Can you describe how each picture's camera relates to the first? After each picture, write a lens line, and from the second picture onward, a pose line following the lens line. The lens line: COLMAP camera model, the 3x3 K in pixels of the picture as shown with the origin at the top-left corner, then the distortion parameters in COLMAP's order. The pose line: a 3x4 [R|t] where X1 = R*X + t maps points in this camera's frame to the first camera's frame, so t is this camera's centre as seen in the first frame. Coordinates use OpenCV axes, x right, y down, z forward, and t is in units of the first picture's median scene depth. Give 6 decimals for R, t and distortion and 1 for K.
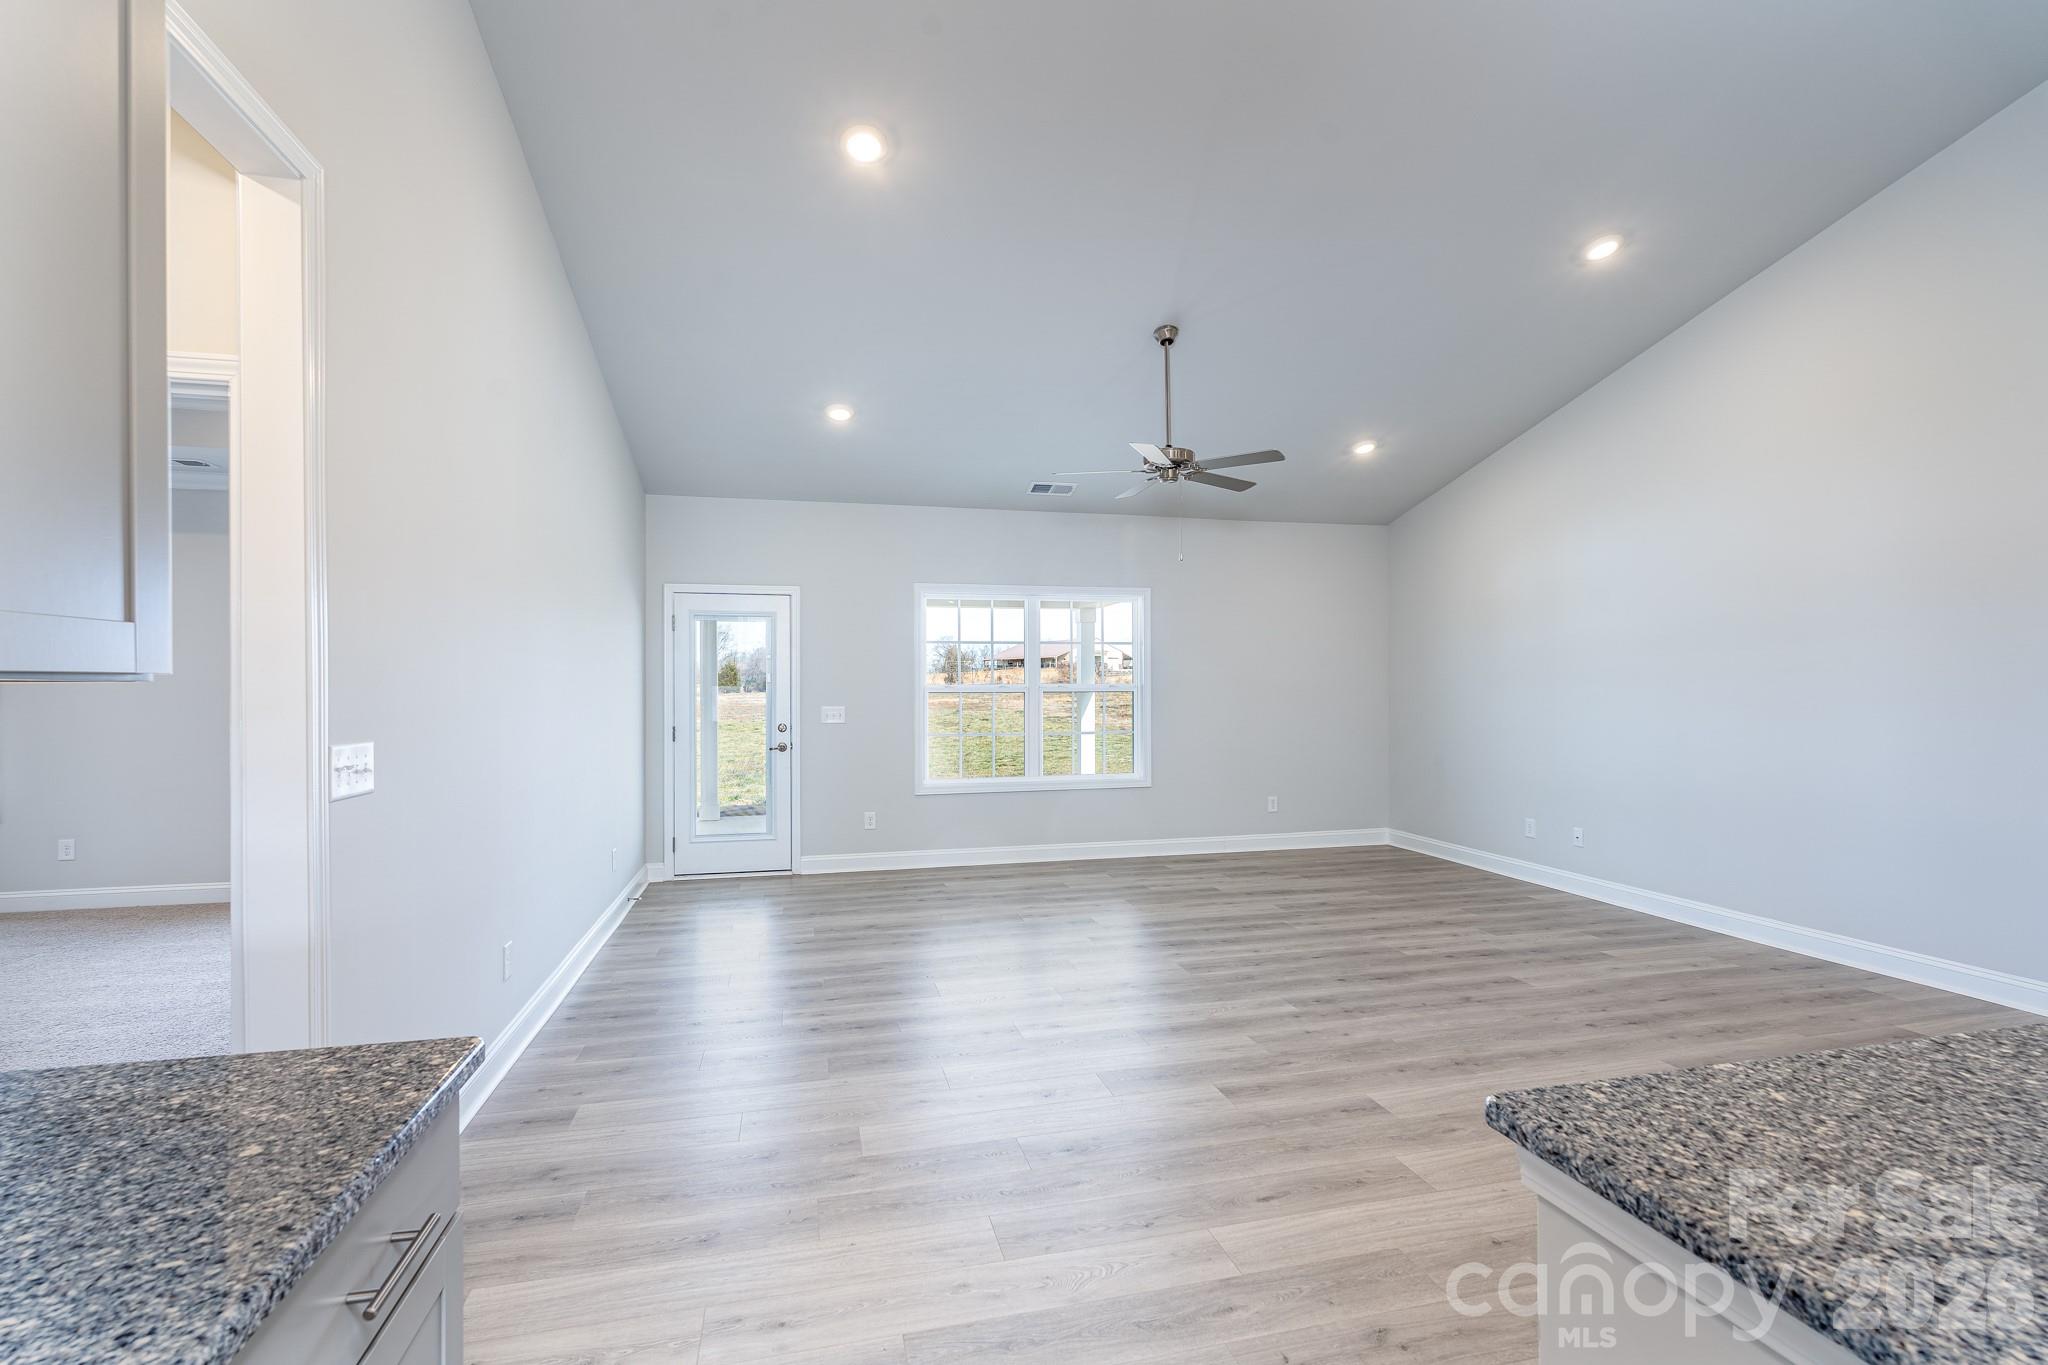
lens RADIAL K [[916.8, 0, 1010.2], [0, 916.8, 686.0], [0, 0, 1]] dist [-0.002865, -0.001256]
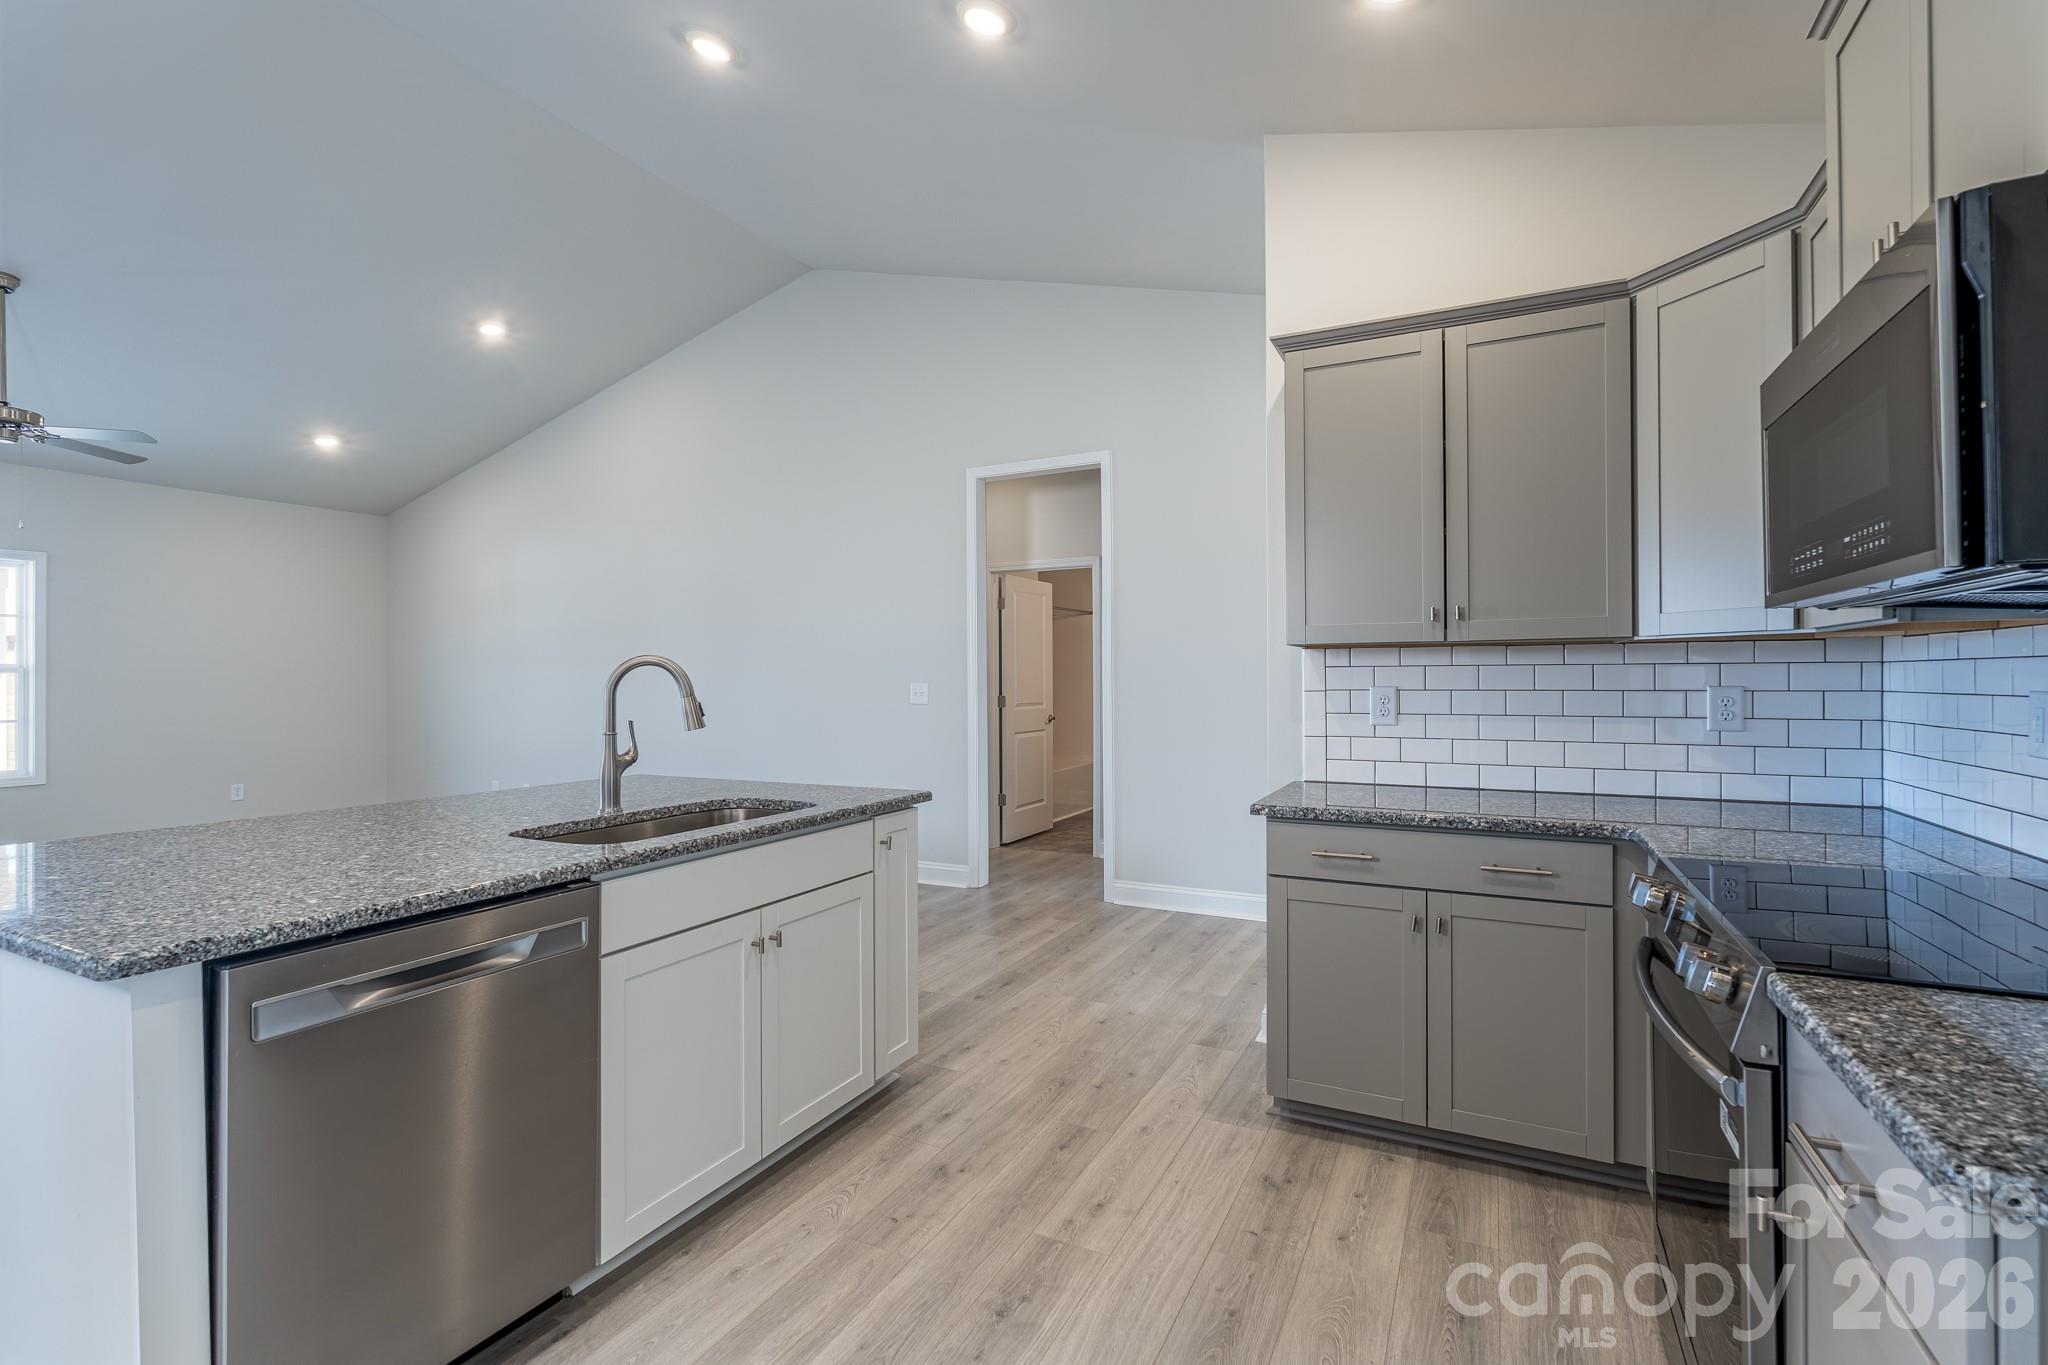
lens RADIAL K [[916.8, 0, 1021.3], [0, 916.8, 678.8], [0, 0, 1]] dist [-0.002865, -0.001256]
pose [[0.645732, 0.004675, 0.763550, 0.150288], [-0.003863, 0.999988, -0.002856, 0.019719], [-0.763555, -0.001105, 0.645742, -0.437634]]
